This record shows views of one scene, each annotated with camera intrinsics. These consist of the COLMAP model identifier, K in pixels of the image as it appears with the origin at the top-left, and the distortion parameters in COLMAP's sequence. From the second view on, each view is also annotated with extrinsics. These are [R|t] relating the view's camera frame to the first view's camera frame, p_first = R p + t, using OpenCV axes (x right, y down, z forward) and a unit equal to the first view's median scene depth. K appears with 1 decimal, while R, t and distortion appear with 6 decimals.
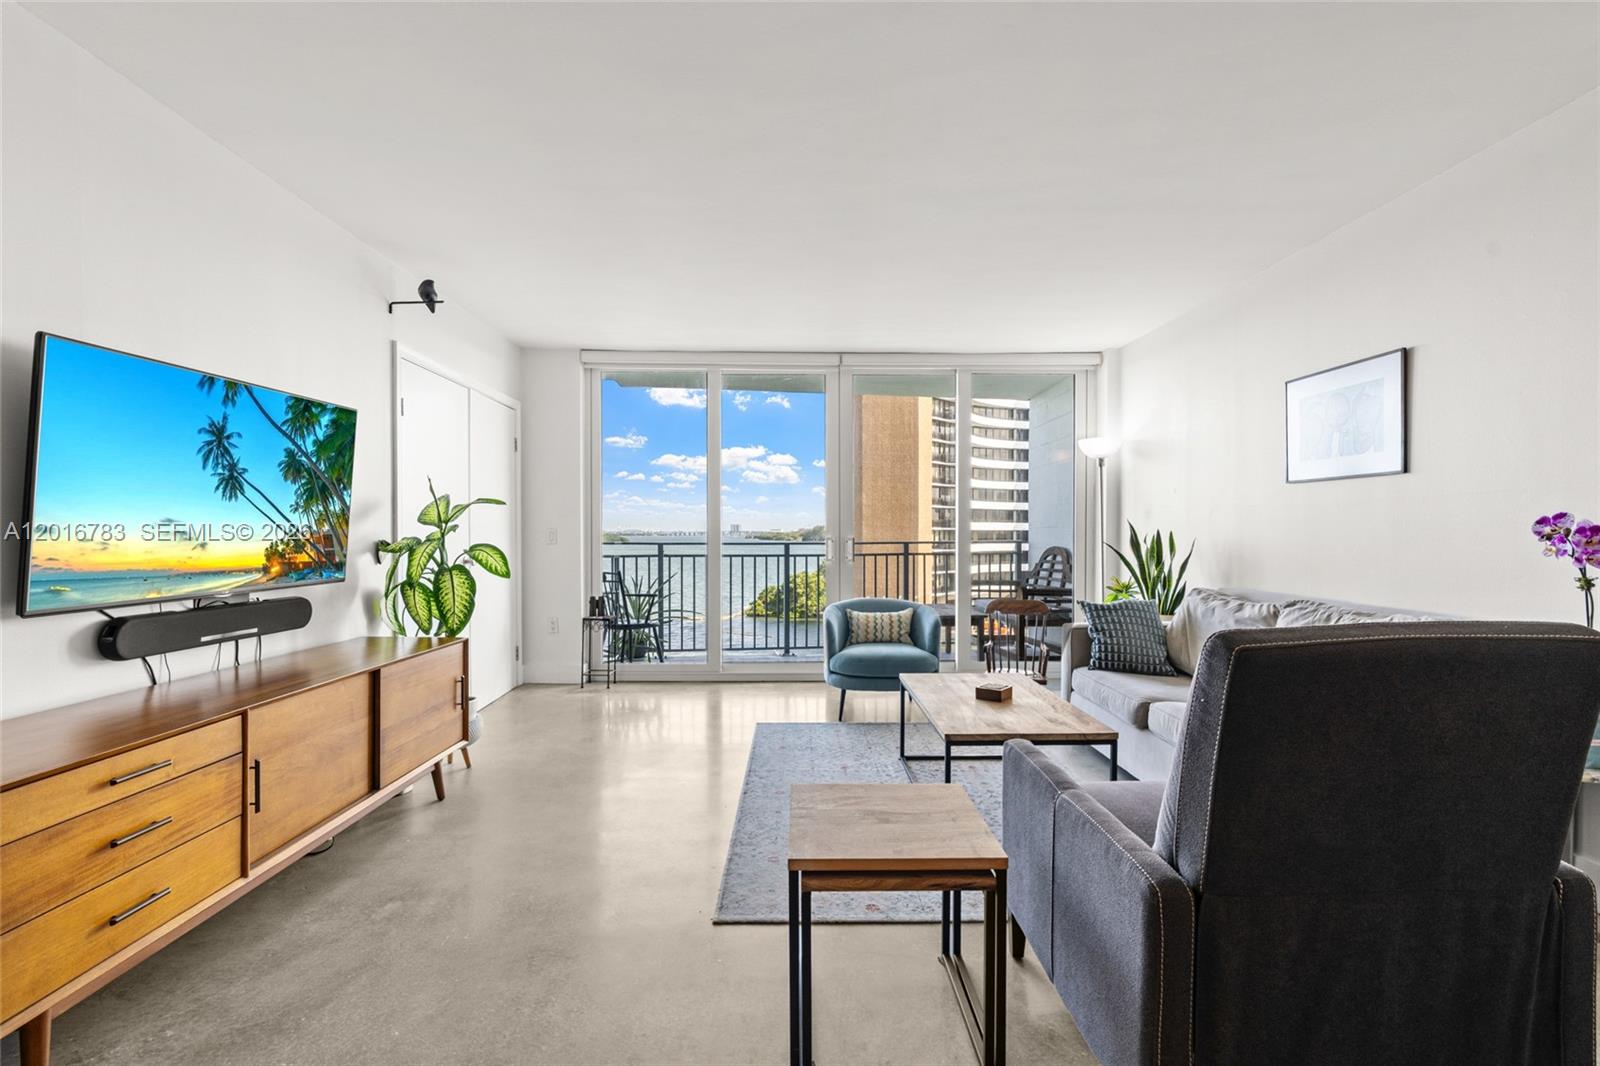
lens RADIAL K [[739.9, 0, 807.3], [0, 739.9, 542.7], [0, 0, 1]] dist [-0.005471, 0.000029]
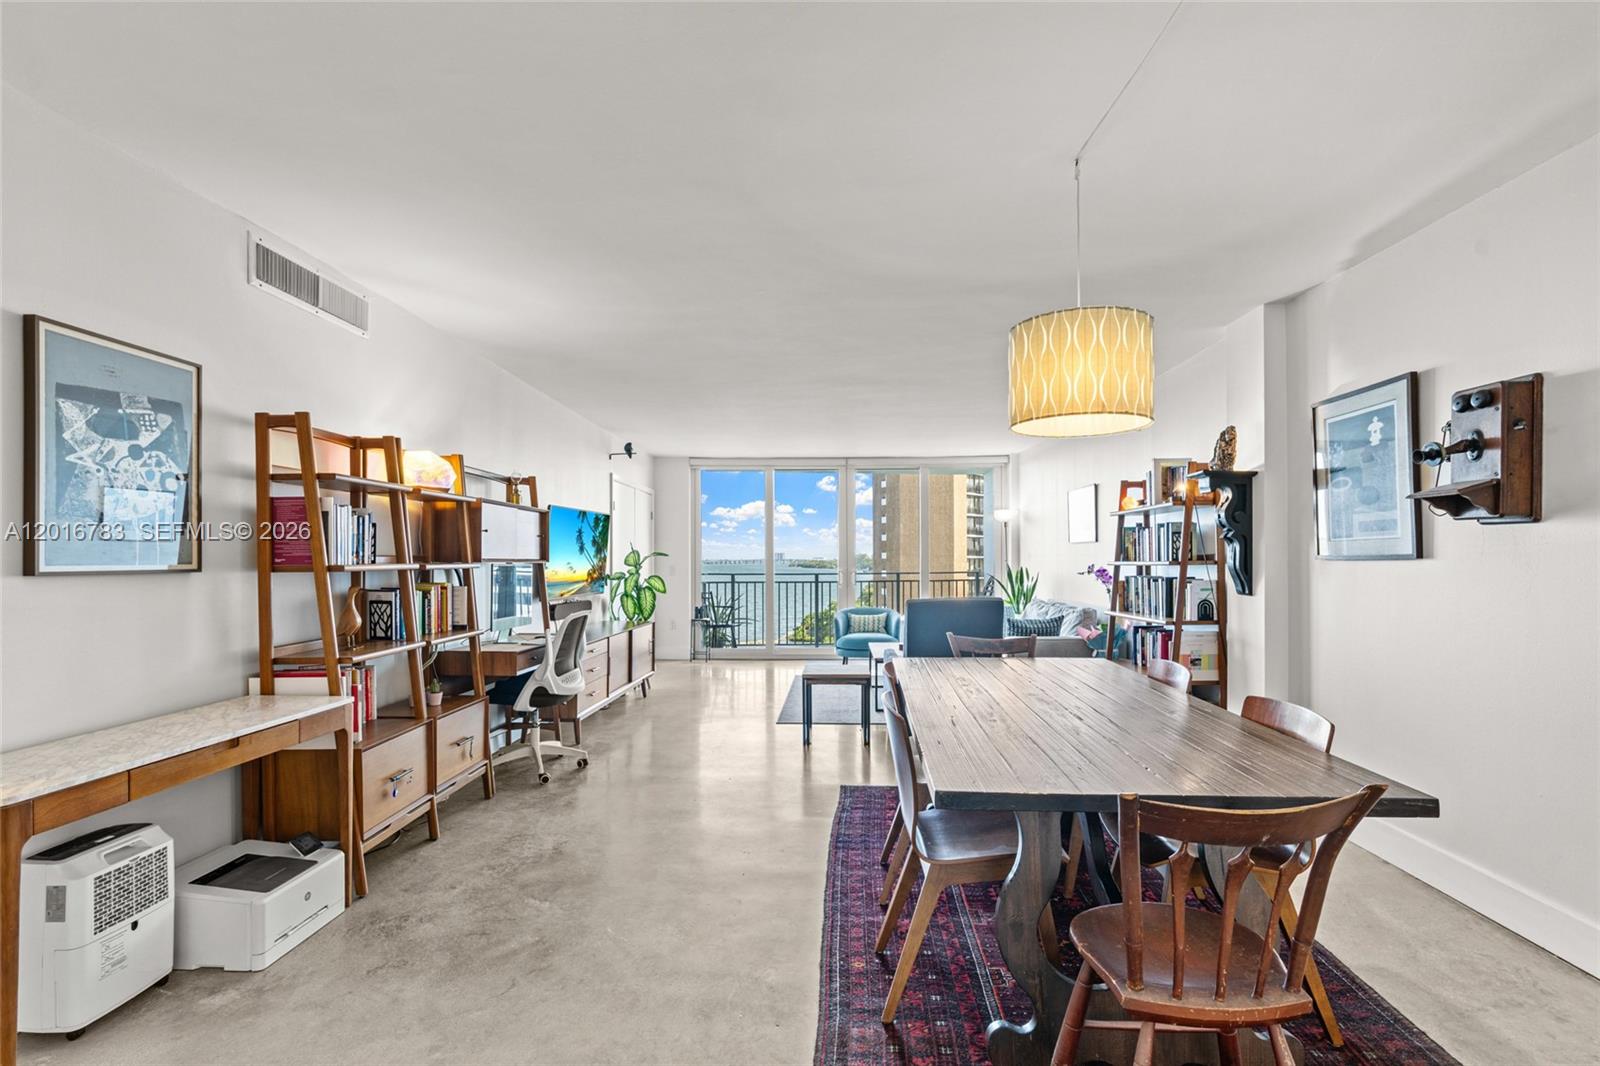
lens RADIAL K [[725.2, 0, 811.9], [0, 725.2, 556.9], [0, 0, 1]] dist [-0.014975, 0.005244]
pose [[0.998645, -0.002349, -0.051993, 0.077866], [0.001371, 0.999821, -0.018844, -0.010970], [0.052028, 0.018747, 0.998470, -0.908637]]
